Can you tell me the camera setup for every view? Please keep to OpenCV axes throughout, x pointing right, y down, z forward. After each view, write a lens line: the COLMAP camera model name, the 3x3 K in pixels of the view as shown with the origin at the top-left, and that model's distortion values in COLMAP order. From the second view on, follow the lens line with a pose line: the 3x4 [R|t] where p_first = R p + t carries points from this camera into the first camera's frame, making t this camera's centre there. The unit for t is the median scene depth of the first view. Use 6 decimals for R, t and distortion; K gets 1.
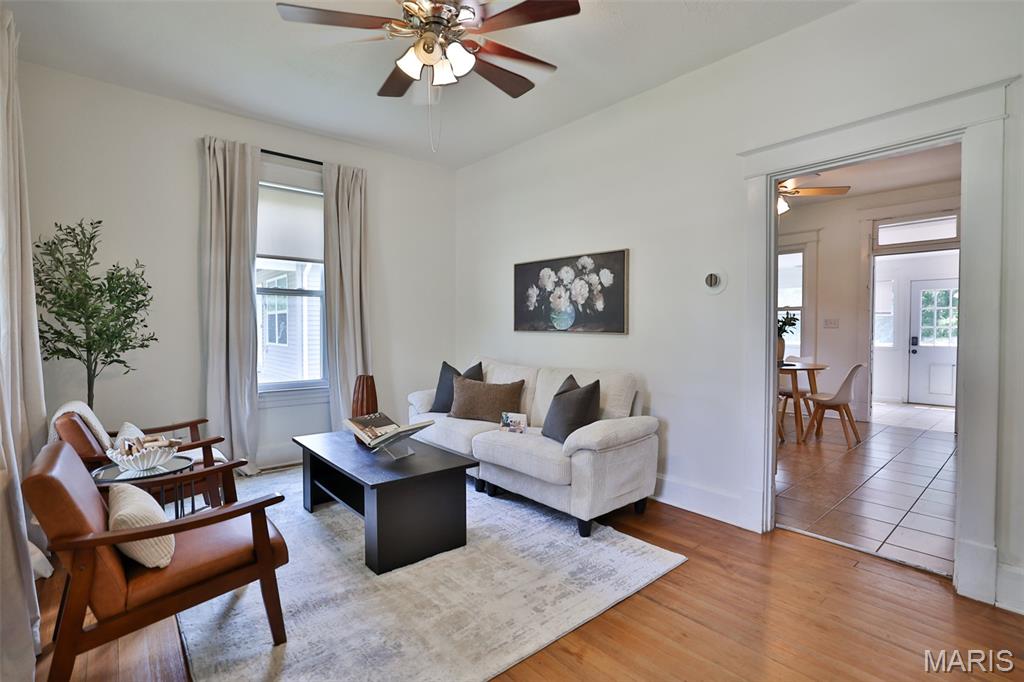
lens RADIAL K [[474.3, 0, 516.0], [0, 474.3, 339.5], [0, 0, 1]] dist [-0.046080, 0.017801]
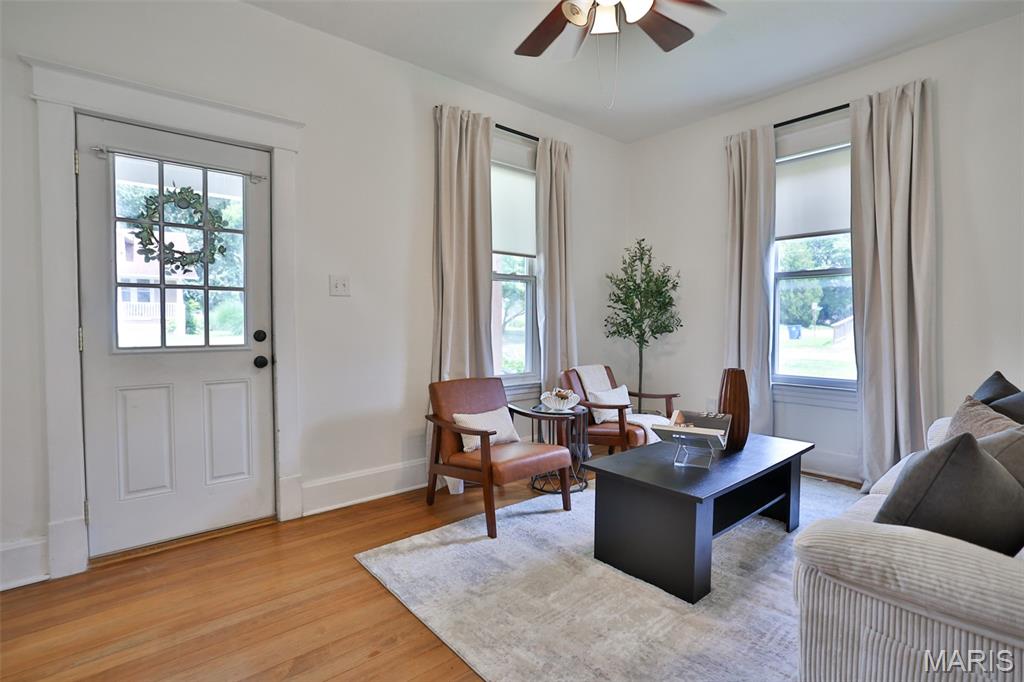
lens RADIAL K [[488.6, 0, 511.0], [0, 488.6, 338.7], [0, 0, 1]] dist [-0.053311, 0.020607]
pose [[-0.013152, 0.034029, -0.999334, 0.462712], [-0.017234, 0.999265, 0.034254, -0.002285], [0.999765, 0.017673, -0.012555, 0.519018]]
